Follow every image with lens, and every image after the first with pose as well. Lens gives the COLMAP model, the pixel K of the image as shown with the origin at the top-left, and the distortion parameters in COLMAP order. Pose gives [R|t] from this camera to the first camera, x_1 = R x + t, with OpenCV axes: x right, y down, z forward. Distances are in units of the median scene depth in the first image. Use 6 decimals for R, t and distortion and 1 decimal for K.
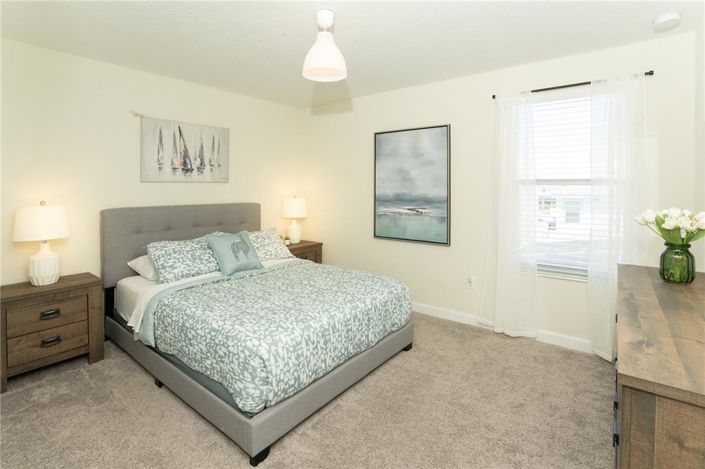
lens RADIAL K [[333.6, 0, 355.6], [0, 333.6, 189.0], [0, 0, 1]] dist [-0.061090, 0.020212]
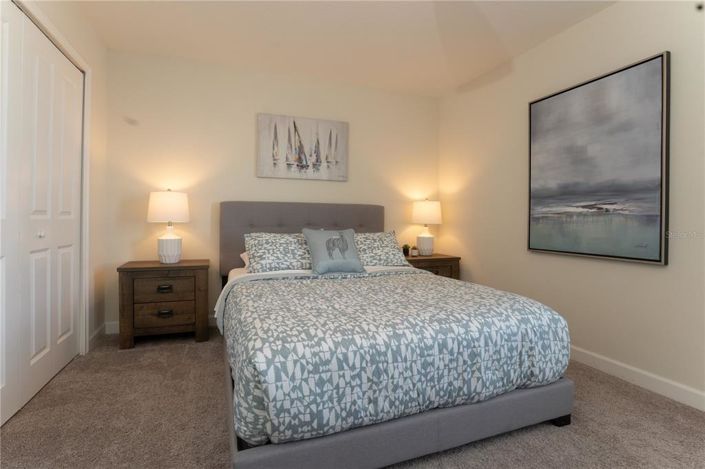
lens RADIAL K [[333.6, 0, 343.3], [0, 333.6, 220.6], [0, 0, 1]] dist [-0.061090, 0.020212]
pose [[0.848881, 0.008411, -0.528518, 0.120136], [-0.007630, 0.999964, 0.003660, 0.111457], [0.528529, 0.000926, 0.848914, 0.277755]]
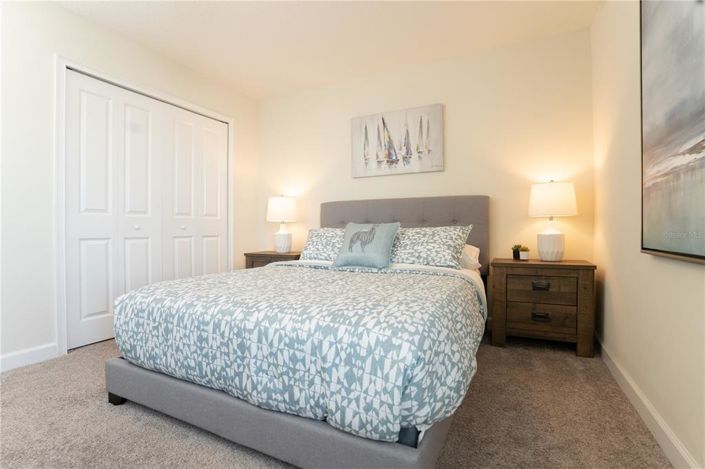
lens RADIAL K [[333.6, 0, 359.6], [0, 333.6, 232.6], [0, 0, 1]] dist [-0.061090, 0.020212]
pose [[0.203089, 0.005365, -0.979146, 0.462224], [0.009352, 0.999929, 0.007418, 0.158351], [0.979116, -0.010664, 0.203024, 0.829166]]
